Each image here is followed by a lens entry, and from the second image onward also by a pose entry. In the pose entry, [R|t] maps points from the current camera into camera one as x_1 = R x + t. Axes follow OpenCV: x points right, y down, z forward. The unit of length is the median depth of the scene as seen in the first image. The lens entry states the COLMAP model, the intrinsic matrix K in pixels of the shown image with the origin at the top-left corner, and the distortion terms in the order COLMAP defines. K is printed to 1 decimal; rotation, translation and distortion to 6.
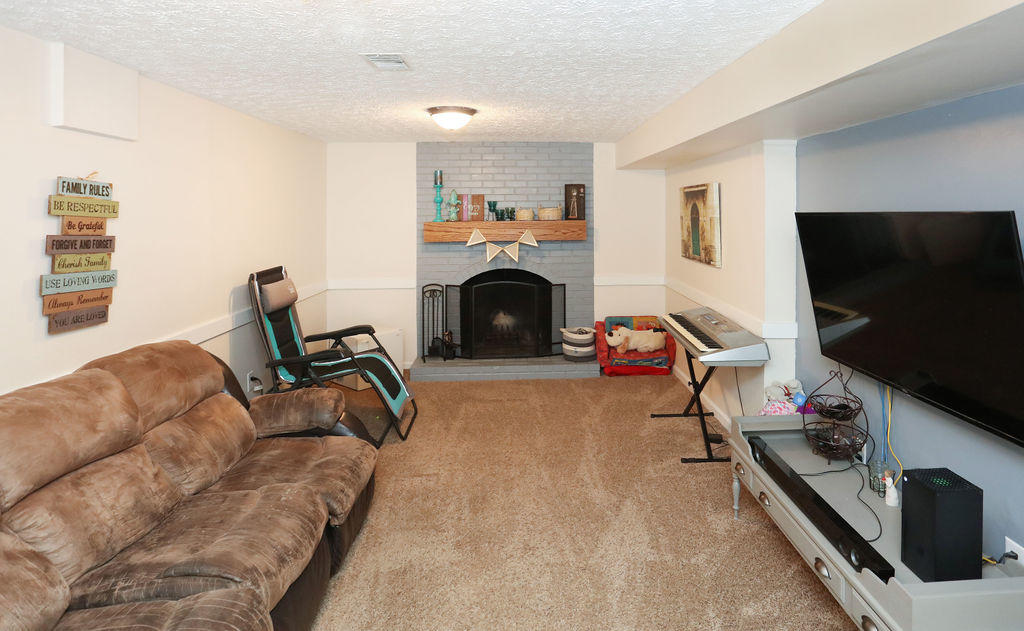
lens RADIAL K [[575.3, 0, 514.2], [0, 575.3, 219.8], [0, 0, 1]] dist [0.001702, 0.001071]
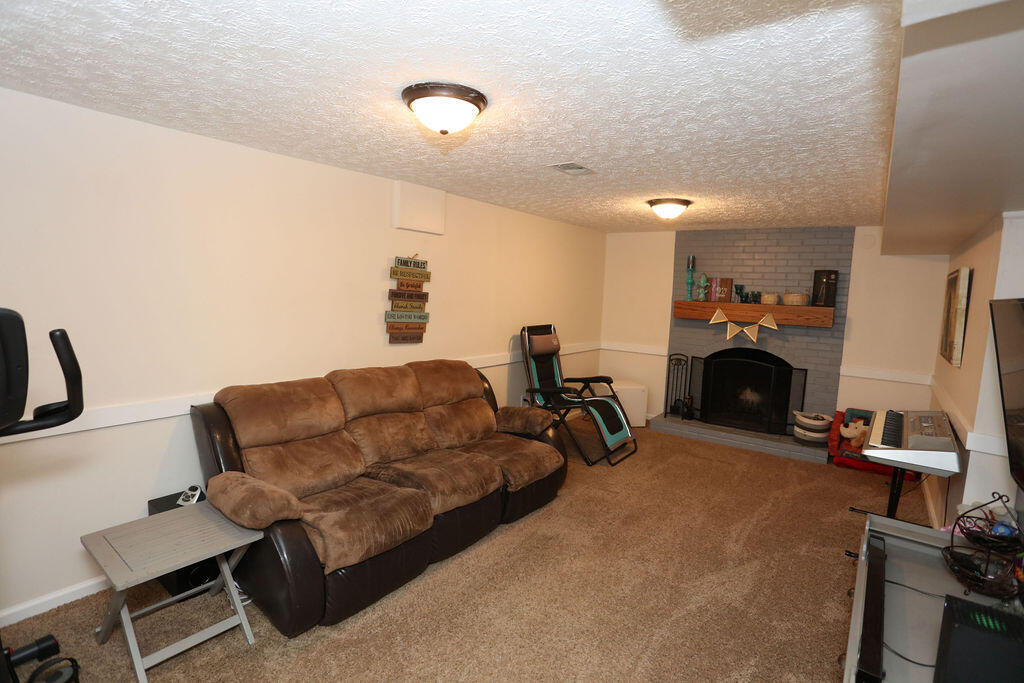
lens RADIAL K [[486.5, 0, 512.0], [0, 486.5, 341.5], [0, 0, 1]] dist [-0.000636, 0.000161]
pose [[0.794833, 0.106846, -0.597348, 0.200040], [-0.057756, 0.993228, 0.100805, 0.006887], [0.604074, -0.045623, 0.795621, 0.006151]]
